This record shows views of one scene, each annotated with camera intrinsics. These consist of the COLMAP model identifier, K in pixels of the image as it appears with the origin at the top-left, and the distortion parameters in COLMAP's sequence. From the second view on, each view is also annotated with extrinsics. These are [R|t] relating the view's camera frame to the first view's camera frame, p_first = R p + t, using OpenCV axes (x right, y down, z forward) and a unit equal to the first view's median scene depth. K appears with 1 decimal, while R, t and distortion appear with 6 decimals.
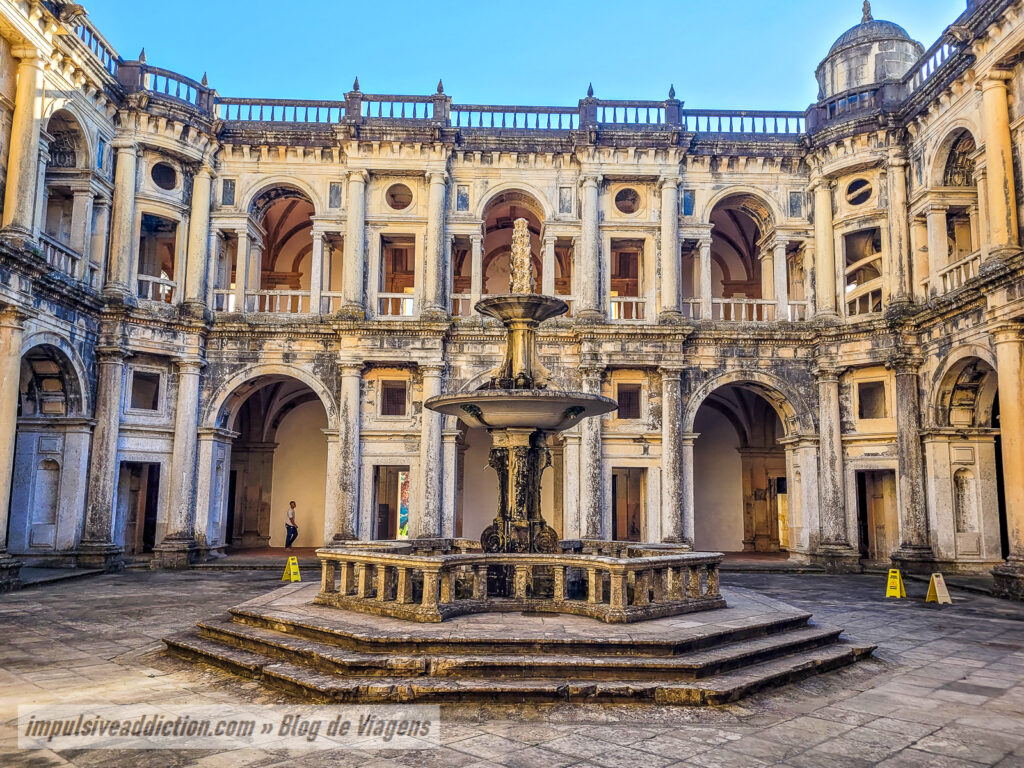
lens RADIAL K [[777.6, 0, 517.0], [0, 777.6, 385.1], [0, 0, 1]] dist [0.068955, -0.083916]
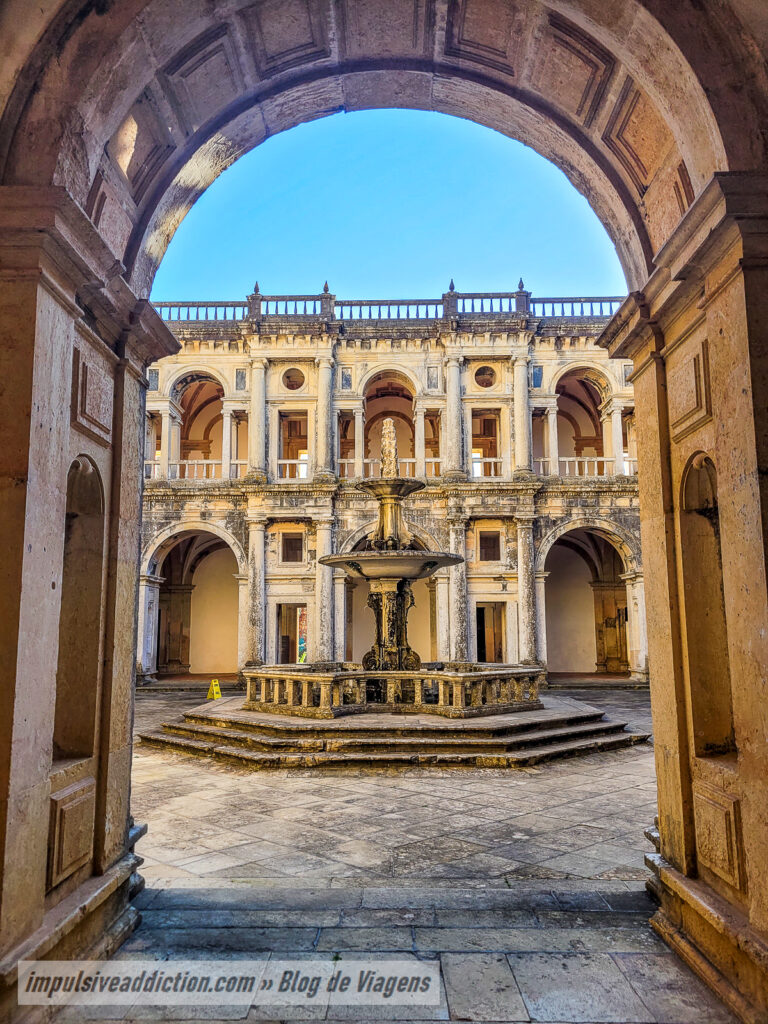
lens RADIAL K [[777.6, 0, 384.0], [0, 777.6, 512.0], [0, 0, 1]] dist [0.068955, -0.083916]
pose [[0.999298, -0.020229, -0.031532, 0.021849], [0.020143, 0.999792, -0.003052, -0.031187], [0.031587, 0.002414, 0.999498, -0.193805]]
